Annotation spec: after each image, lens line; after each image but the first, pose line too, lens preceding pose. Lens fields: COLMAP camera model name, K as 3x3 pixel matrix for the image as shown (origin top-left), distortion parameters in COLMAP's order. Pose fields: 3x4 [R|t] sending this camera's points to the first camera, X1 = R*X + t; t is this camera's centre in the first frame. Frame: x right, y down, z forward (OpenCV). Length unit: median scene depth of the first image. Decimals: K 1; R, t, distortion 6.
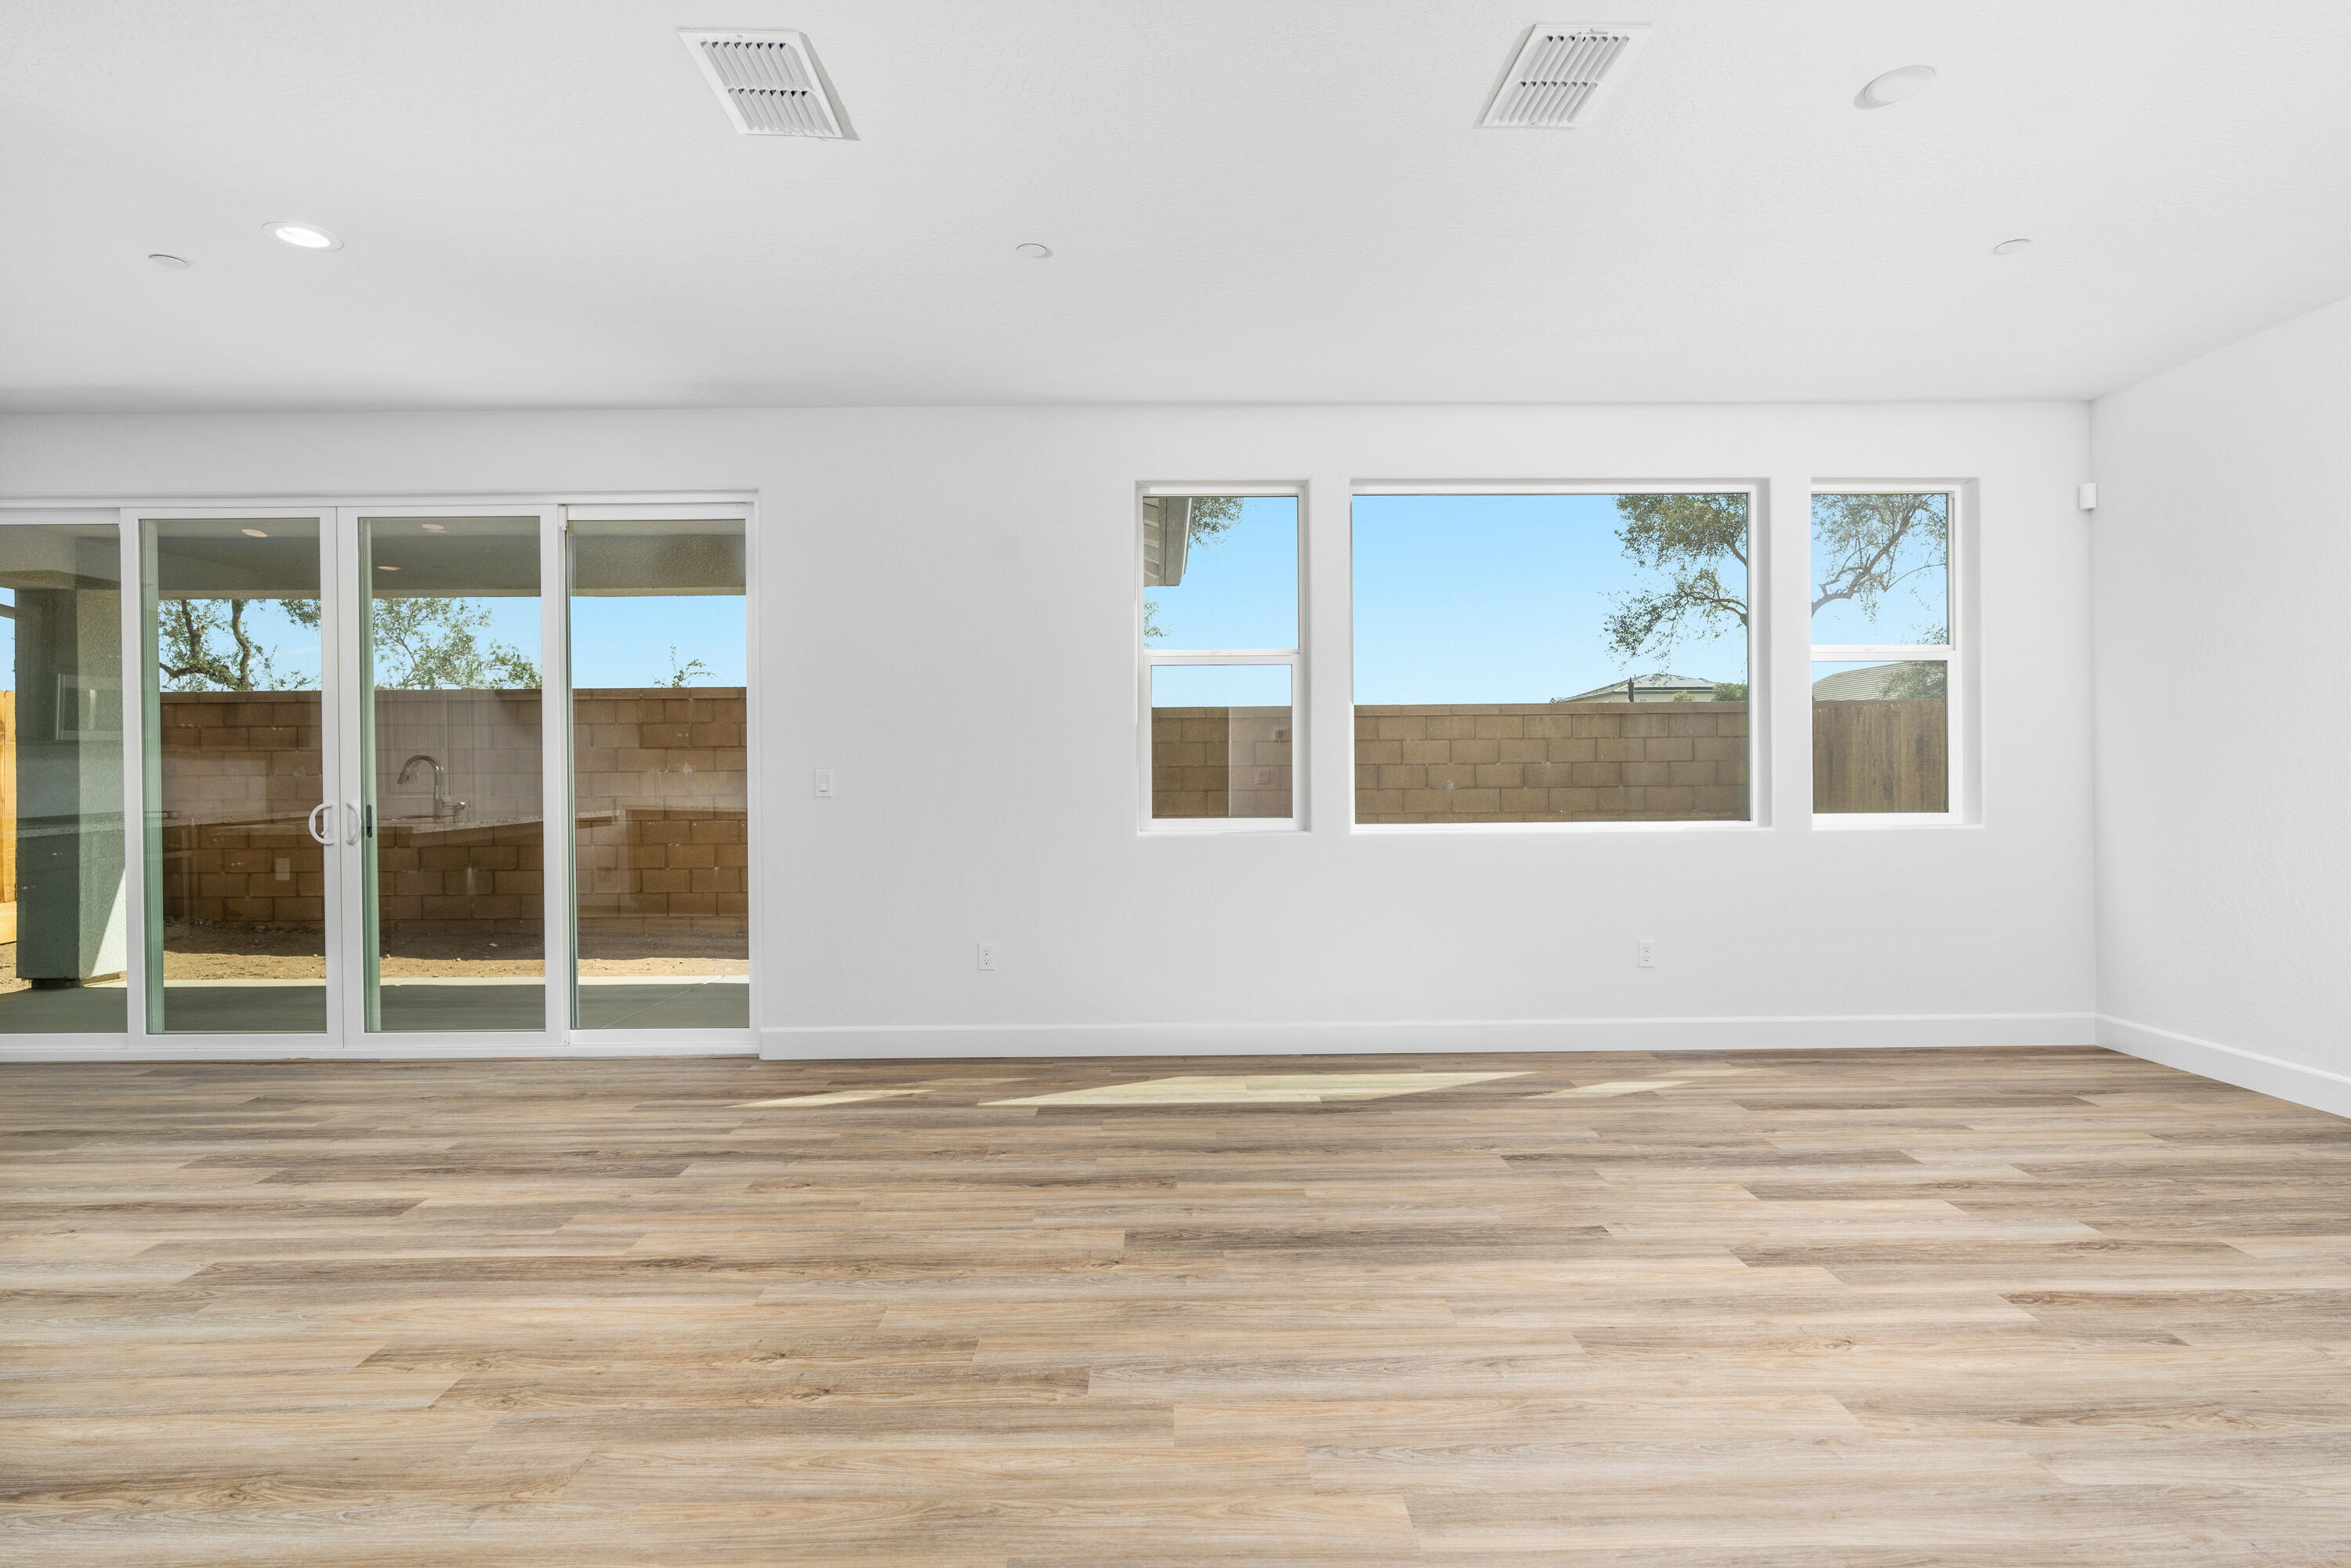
lens RADIAL K [[1223.9, 0, 1181.0], [0, 1223.9, 782.9], [0, 0, 1]] dist [-0.002734, 0.002112]
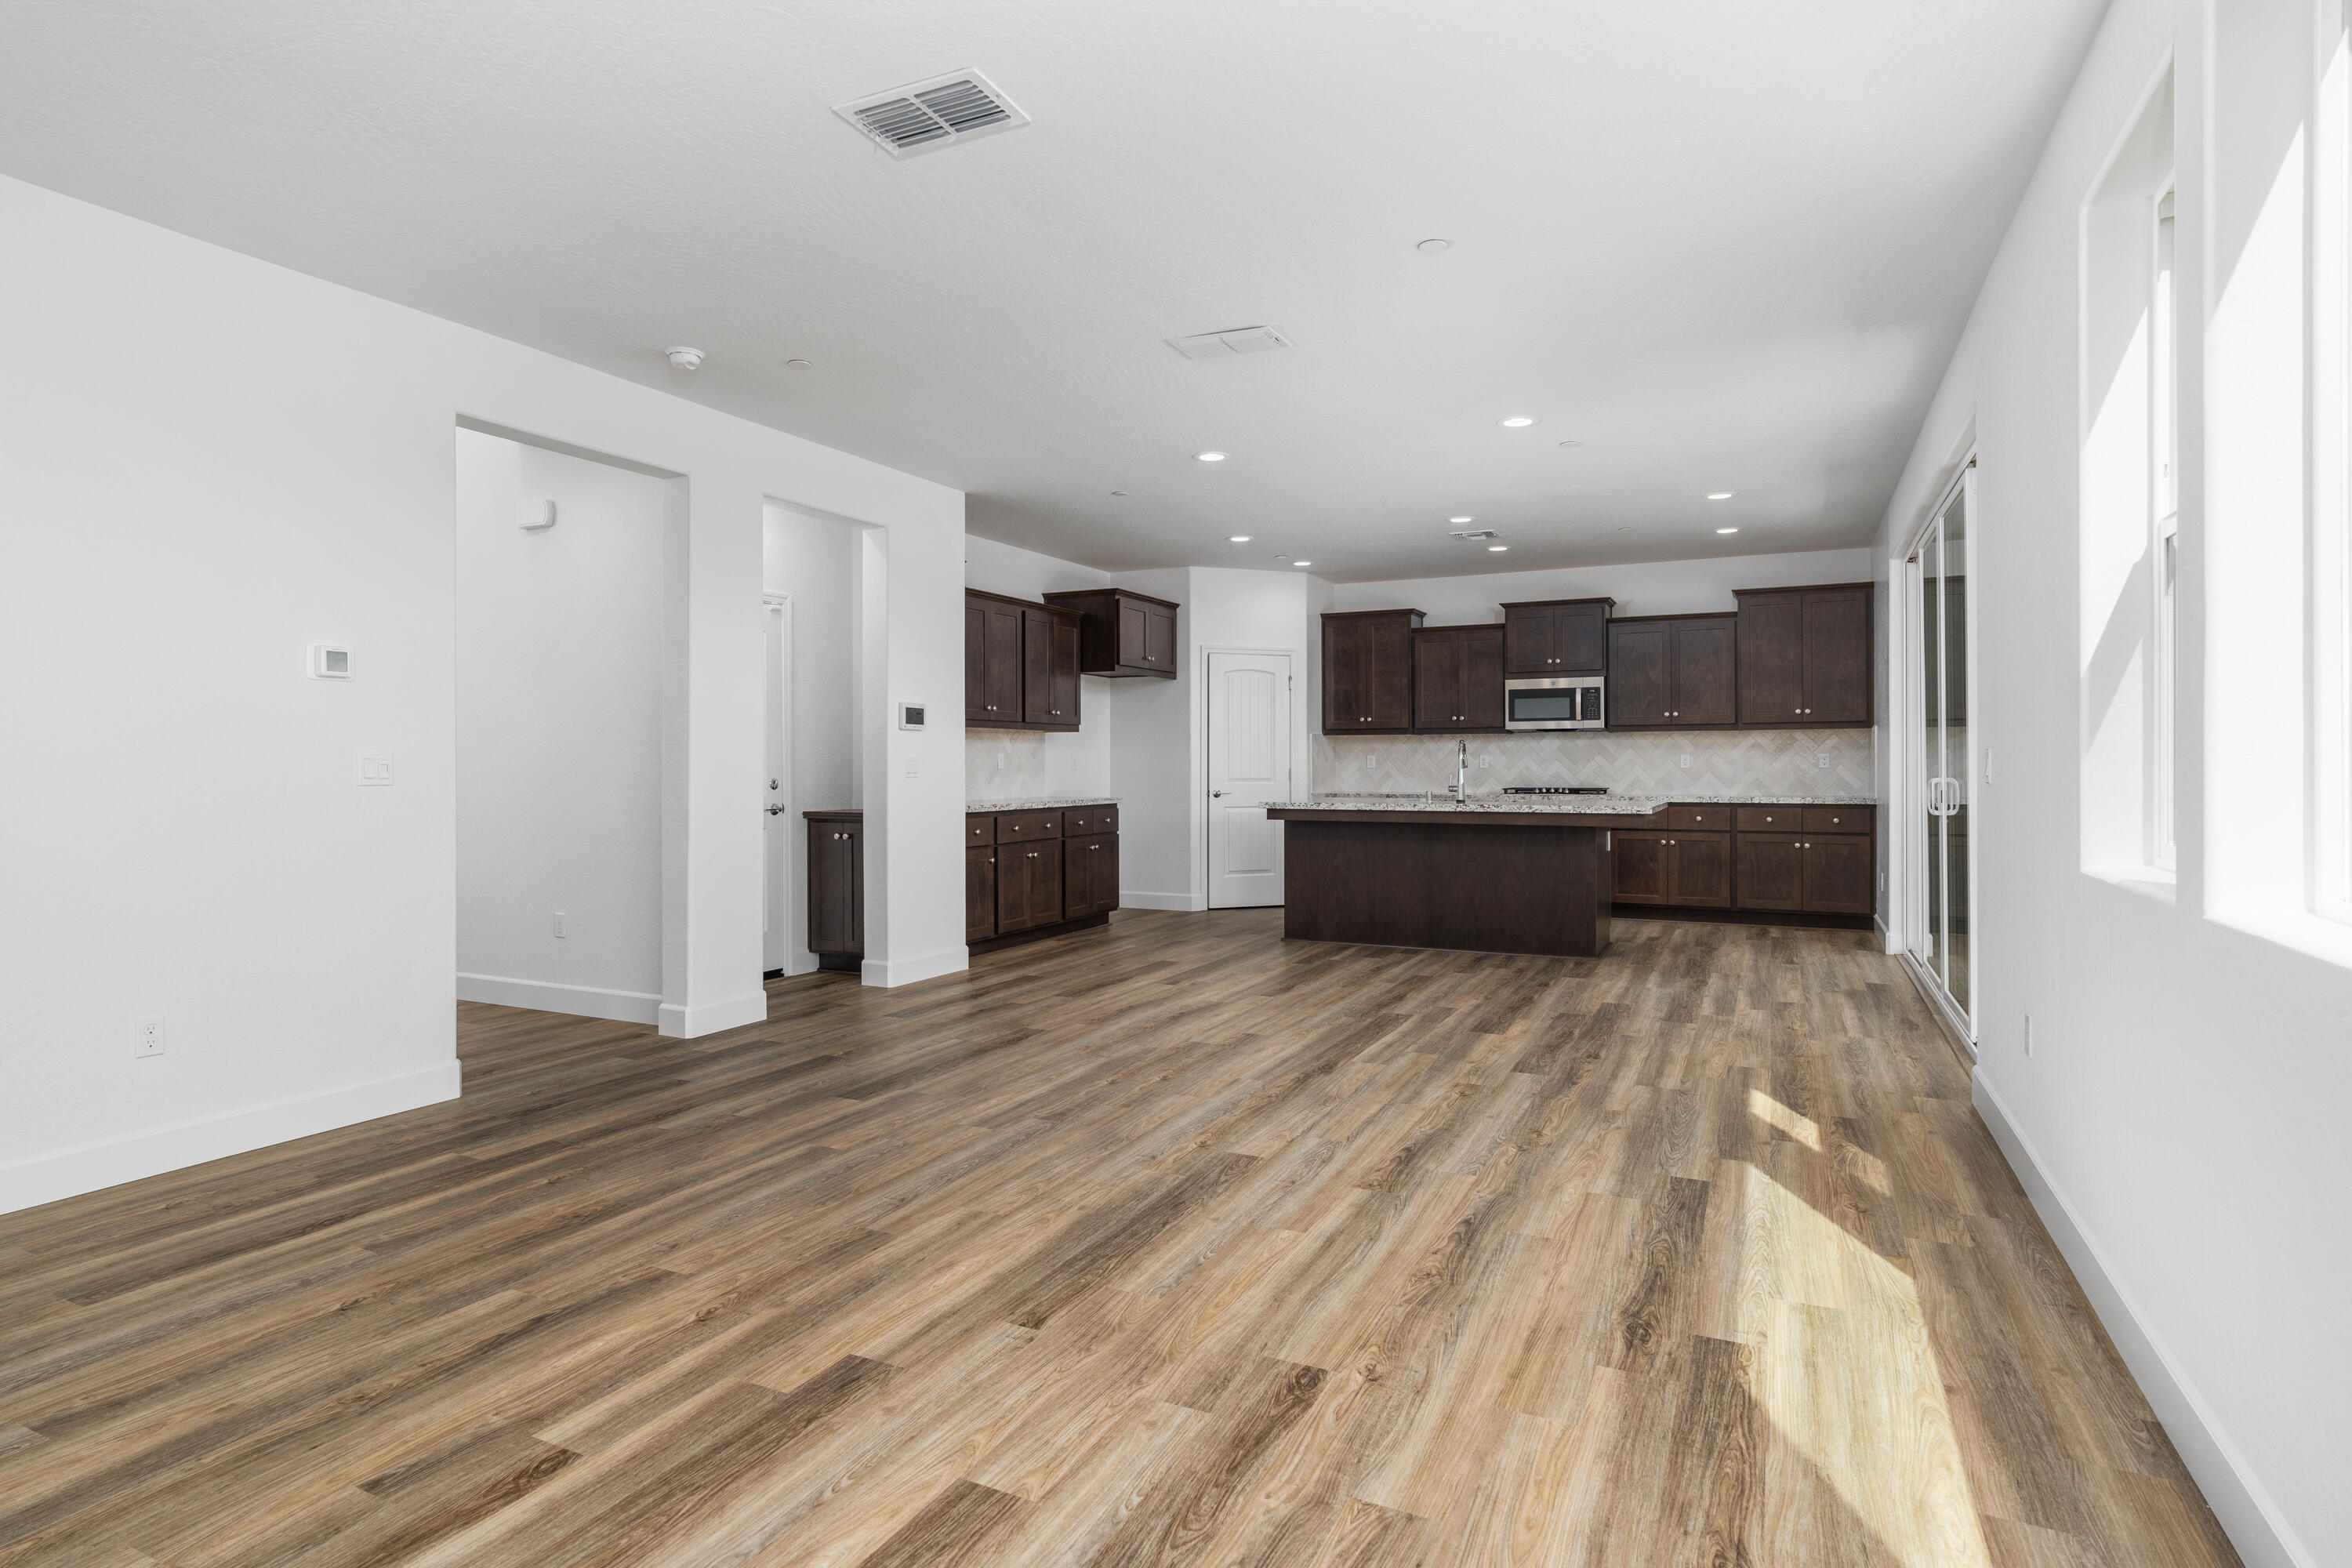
lens RADIAL K [[1224.5, 0, 1169.2], [0, 1224.5, 767.6], [0, 0, 1]] dist [-0.002734, 0.002112]
pose [[-0.453787, 0.013479, -0.891008, 1.098947], [0.003117, 0.999903, 0.013539, -0.017827], [0.891105, 0.003367, -0.453785, 1.561097]]
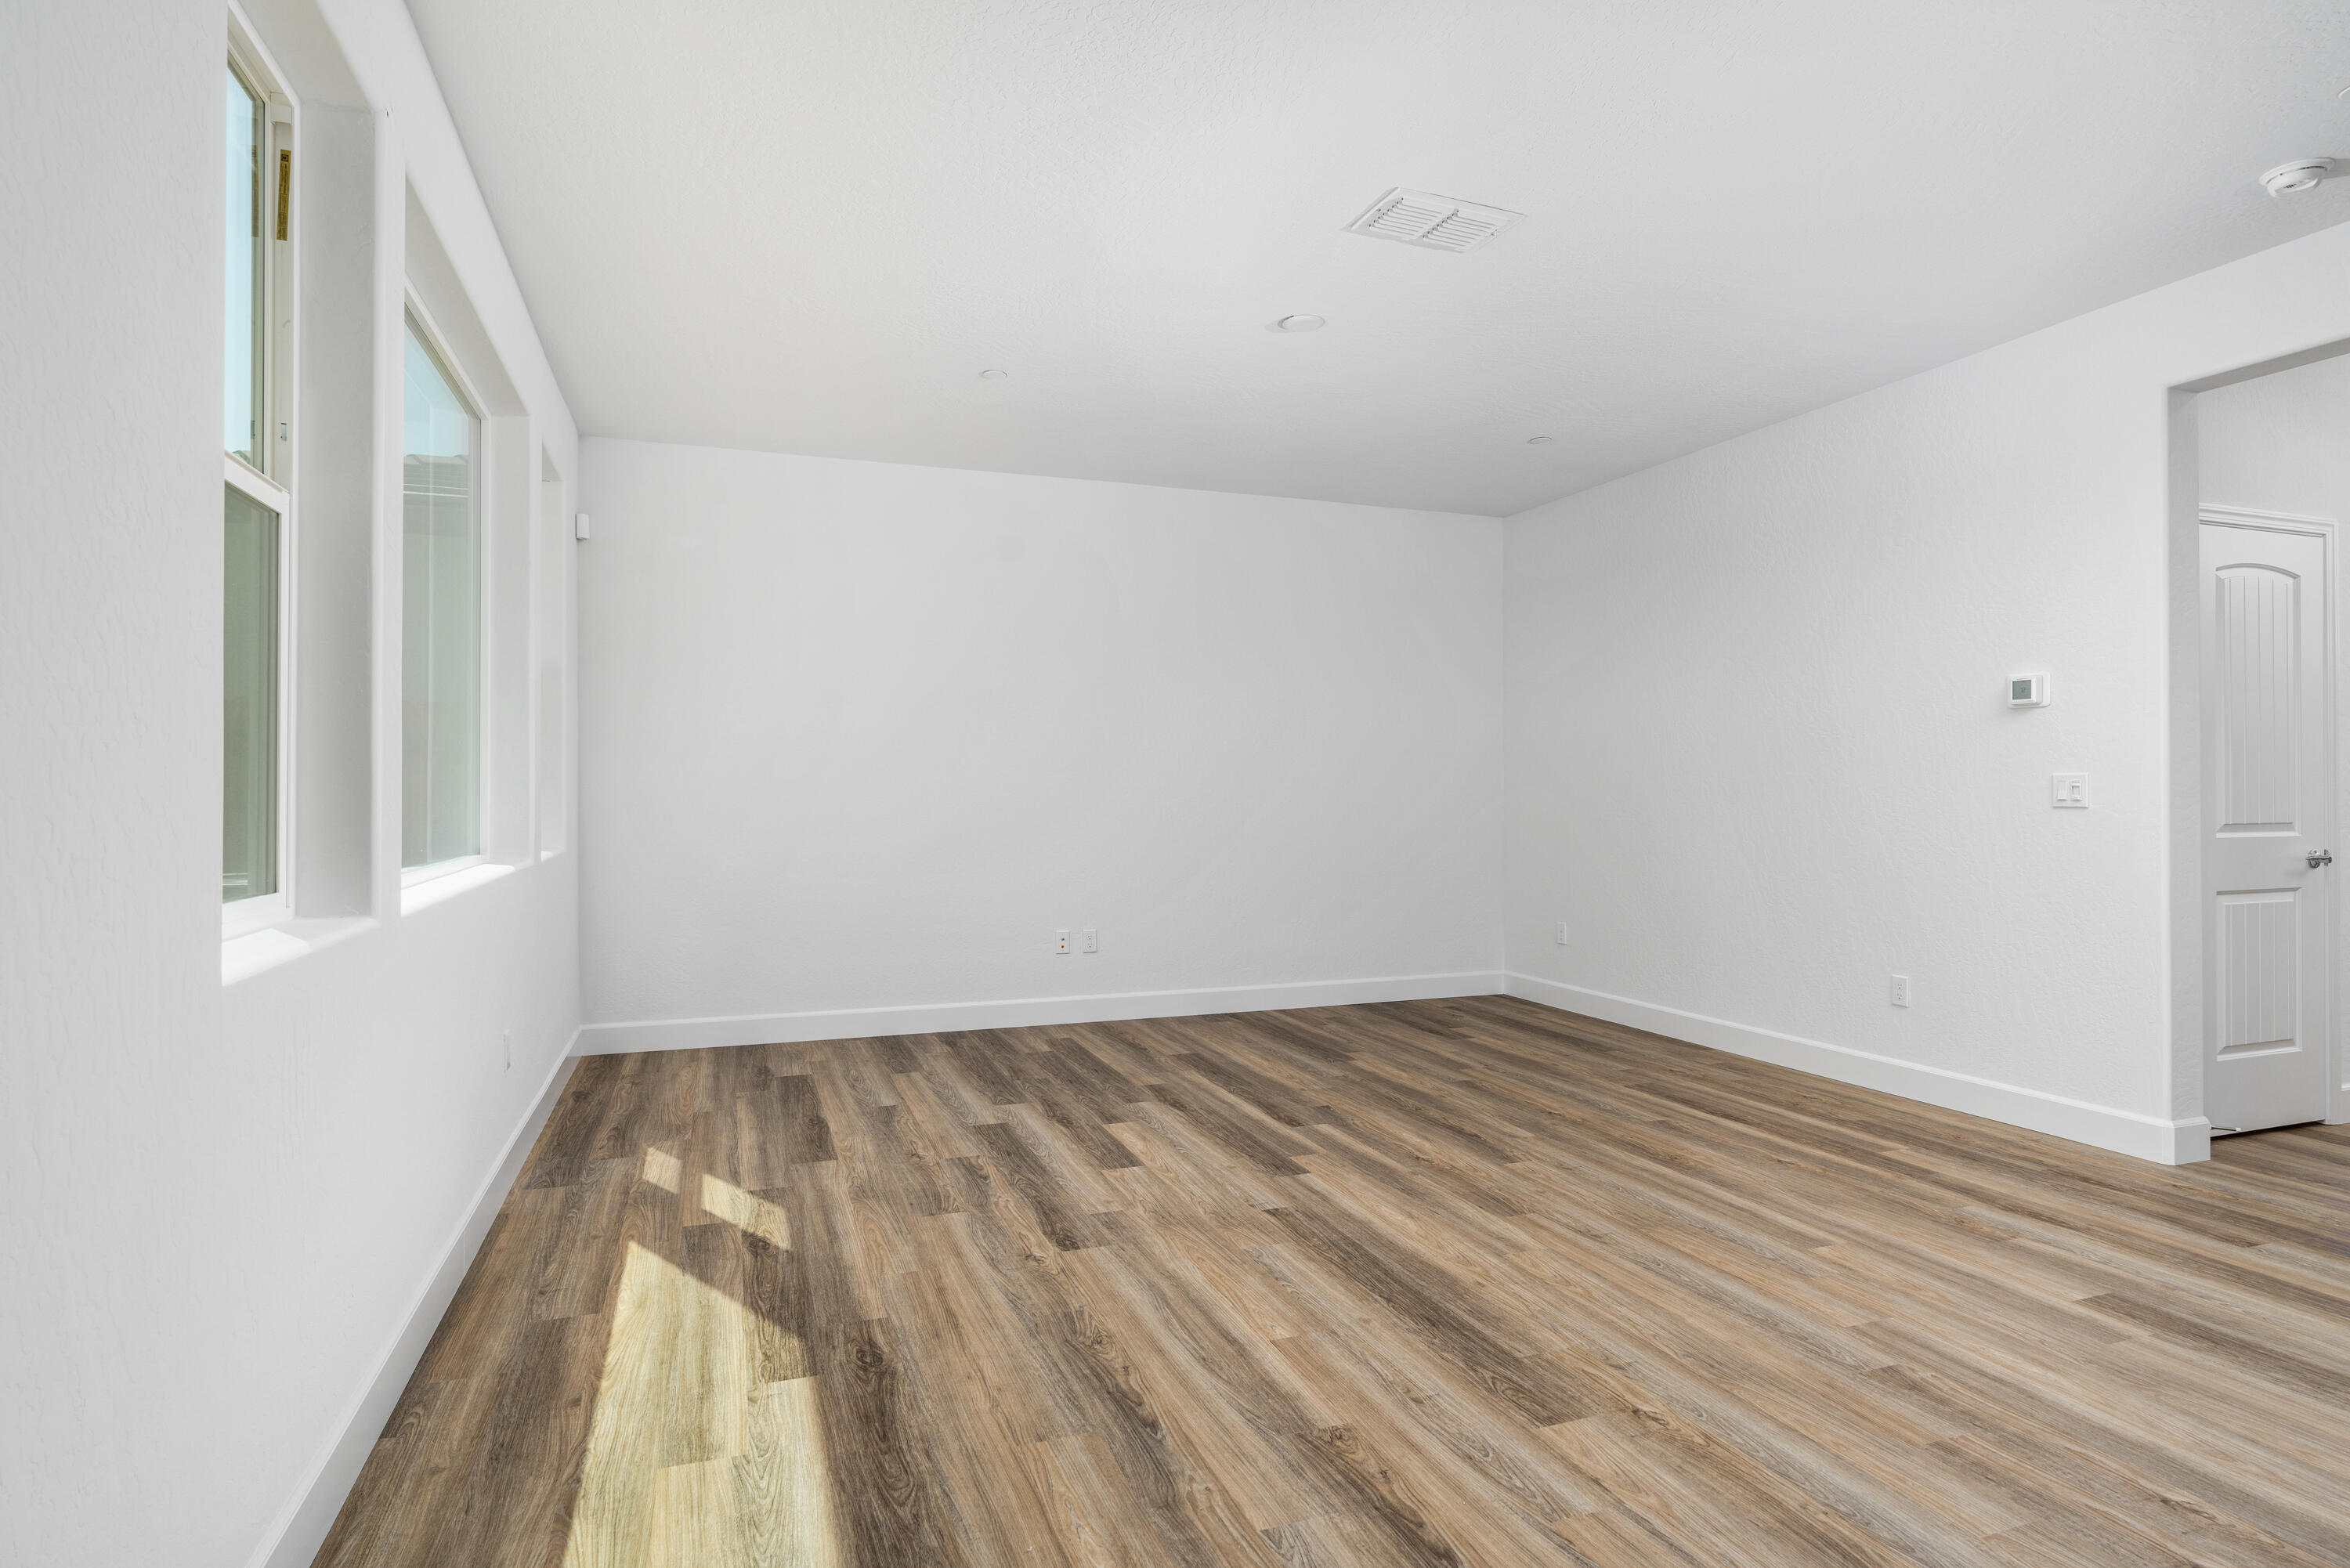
lens RADIAL K [[1223.3, 0, 1169.7], [0, 1223.3, 788.4], [0, 0, 1]] dist [-0.002734, 0.002112]
pose [[-0.332125, 0.011642, 0.943164, -0.695761], [0.007940, 0.999923, -0.009547, 0.003389], [-0.943202, 0.004318, -0.332191, 1.550590]]
